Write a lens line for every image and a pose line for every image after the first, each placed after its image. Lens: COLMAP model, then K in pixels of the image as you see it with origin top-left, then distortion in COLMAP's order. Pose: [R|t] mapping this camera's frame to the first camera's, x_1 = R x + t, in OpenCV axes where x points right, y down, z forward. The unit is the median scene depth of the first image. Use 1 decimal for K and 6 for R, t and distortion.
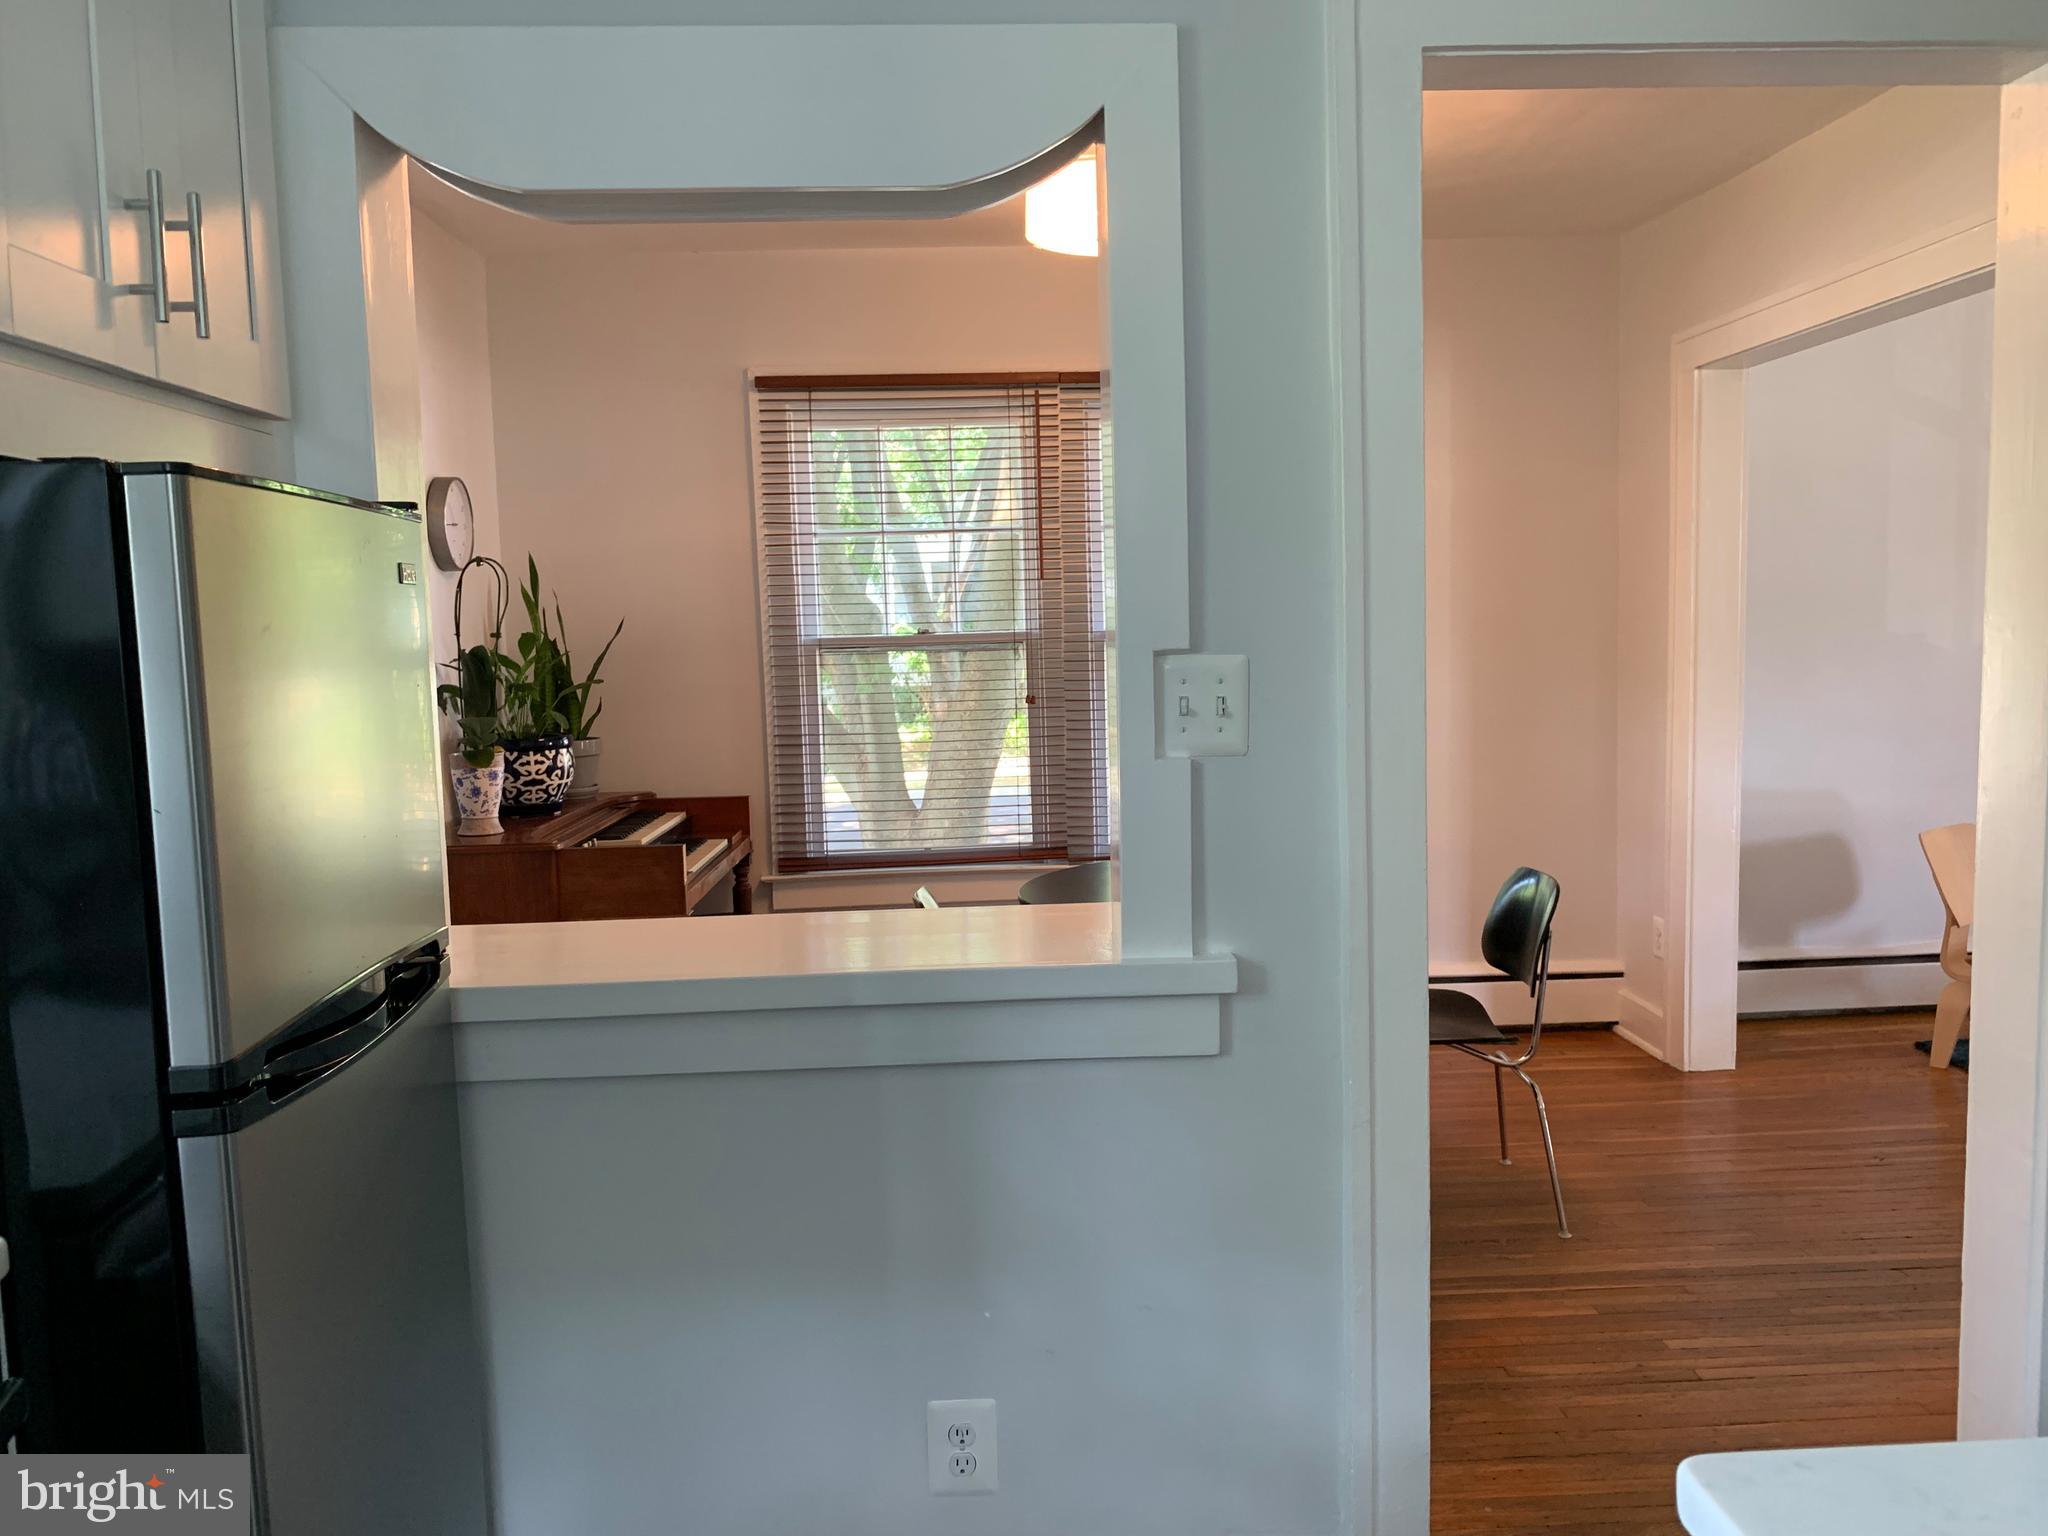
lens RADIAL K [[1576.2, 0, 1029.5], [0, 1576.2, 772.1], [0, 0, 1]] dist [0.051357, -0.053681]
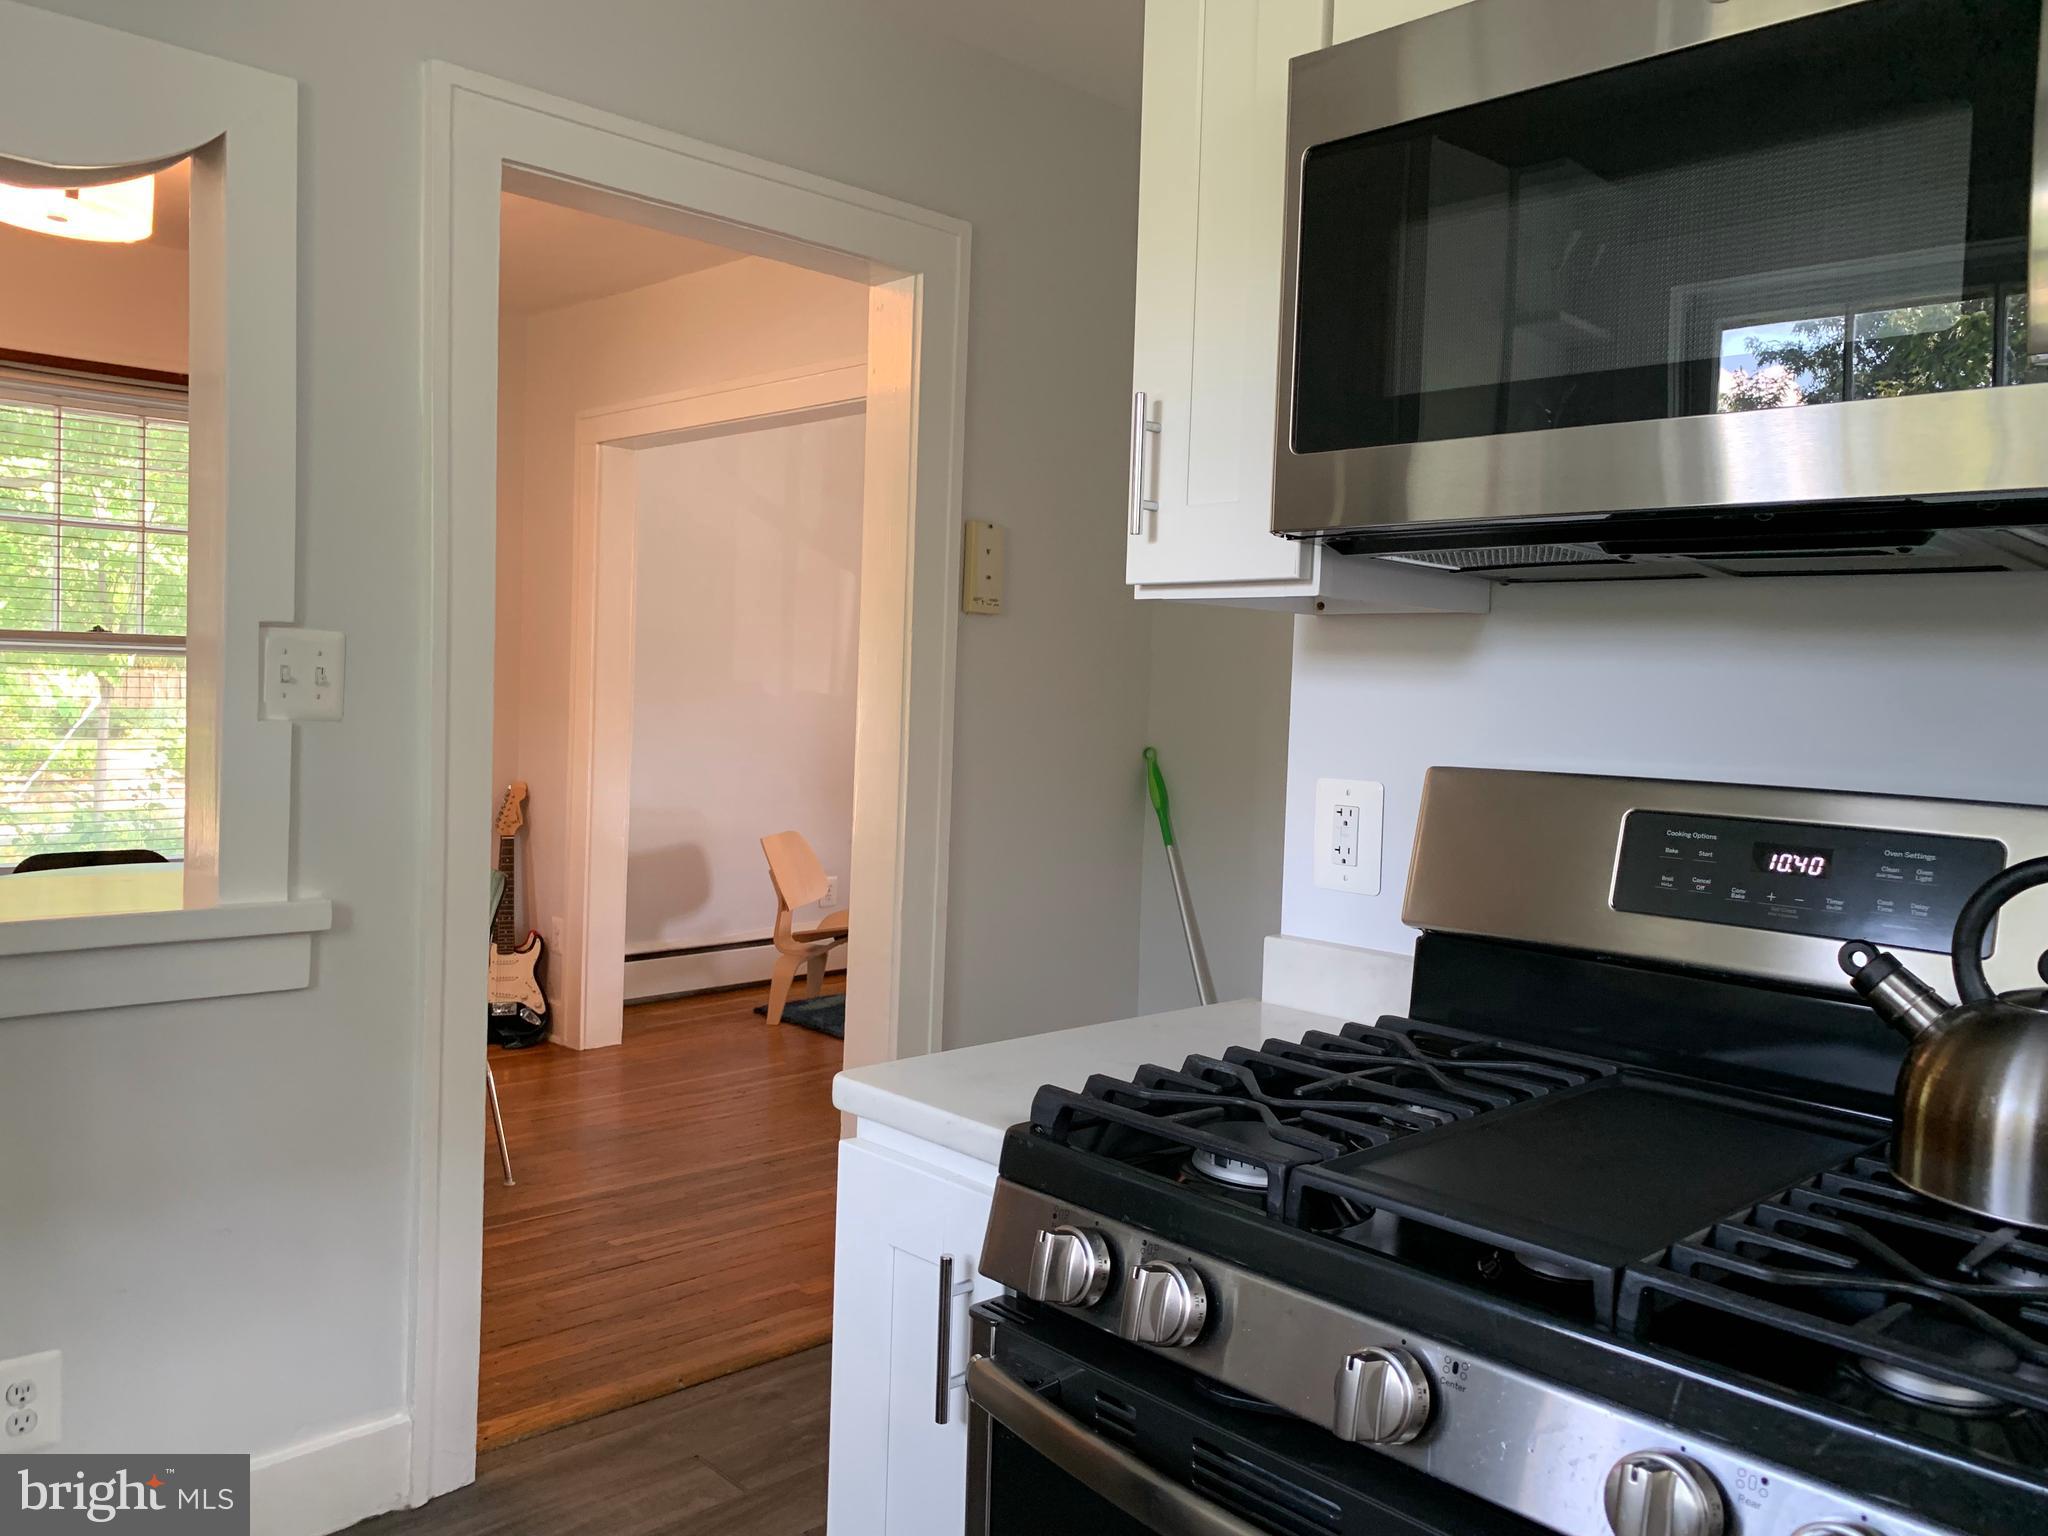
lens RADIAL K [[1562.6, 0, 1024.0], [0, 1562.6, 768.0], [0, 0, 1]] dist [-0.005477, 0.001588]
pose [[0.757552, 0.017917, 0.652528, -0.136545], [0.005176, 0.999427, -0.033452, 0.038907], [-0.652754, 0.028719, 0.757026, -0.106764]]
